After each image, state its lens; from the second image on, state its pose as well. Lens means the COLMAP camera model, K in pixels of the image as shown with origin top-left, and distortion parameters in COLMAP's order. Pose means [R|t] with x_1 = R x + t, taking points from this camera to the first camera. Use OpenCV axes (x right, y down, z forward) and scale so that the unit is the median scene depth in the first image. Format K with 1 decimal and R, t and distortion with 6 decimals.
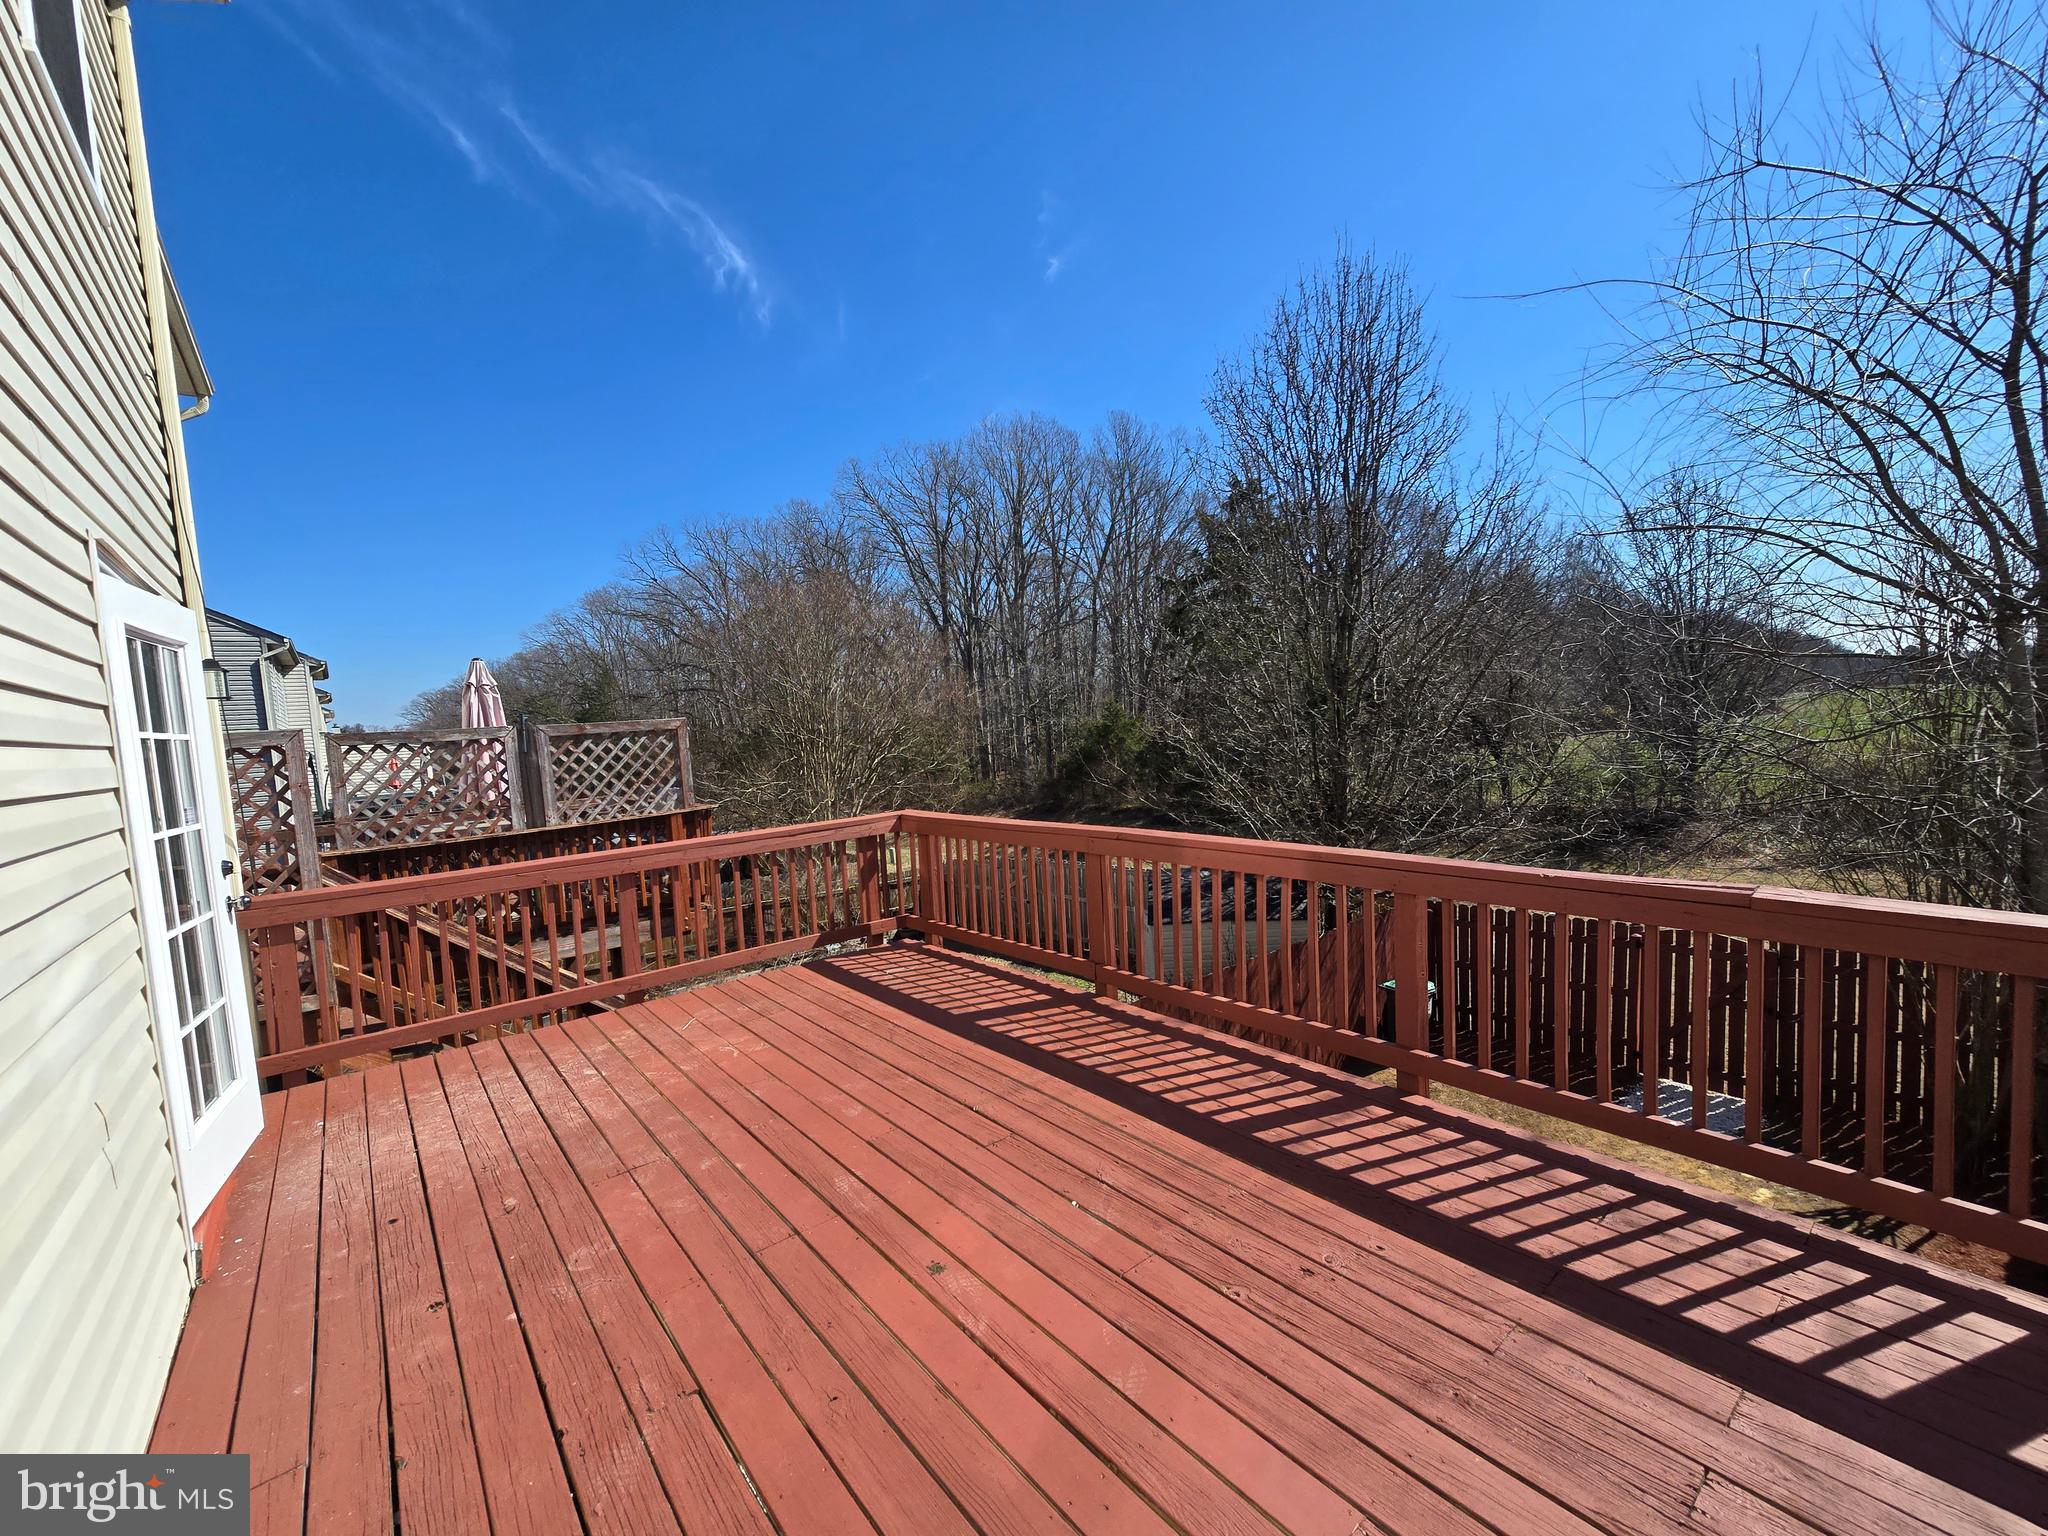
lens RADIAL K [[850.3, 0, 1012.3], [0, 850.3, 788.8], [0, 0, 1]] dist [-0.005376, 0.001692]
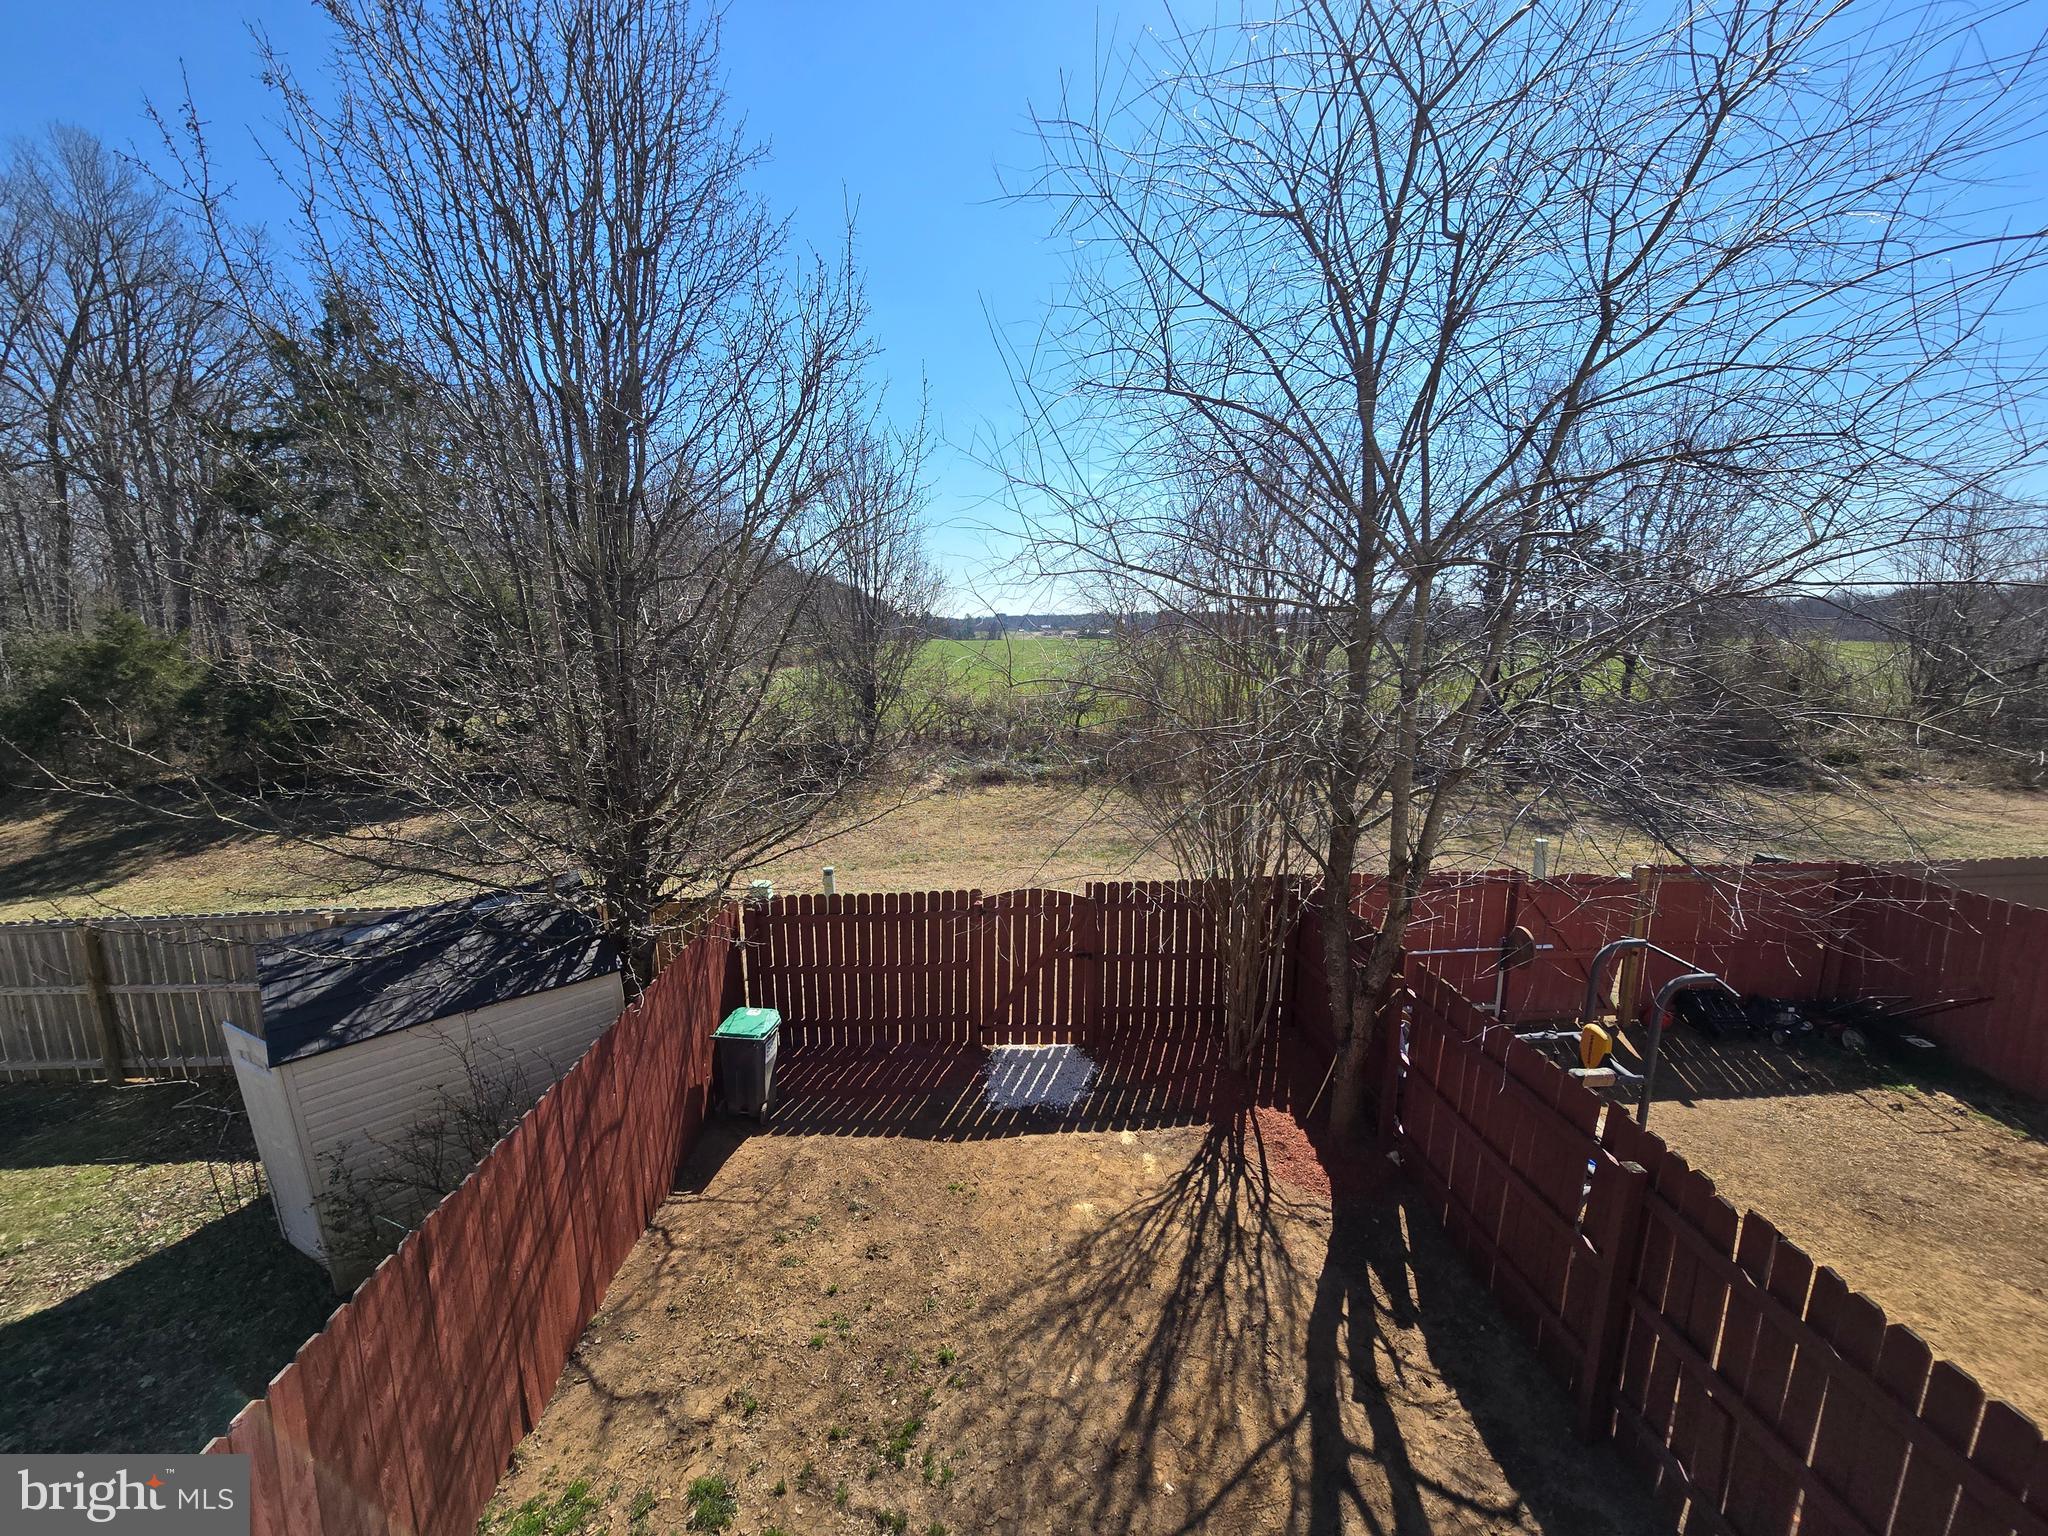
lens RADIAL K [[850.3, 0, 1033.4], [0, 850.3, 777.9], [0, 0, 1]] dist [-0.005376, 0.001692]
pose [[0.595594, -0.084505, 0.798828, 0.113225], [0.033872, 0.996209, 0.080131, -0.064009], [-0.802571, -0.020668, 0.596198, 0.849812]]
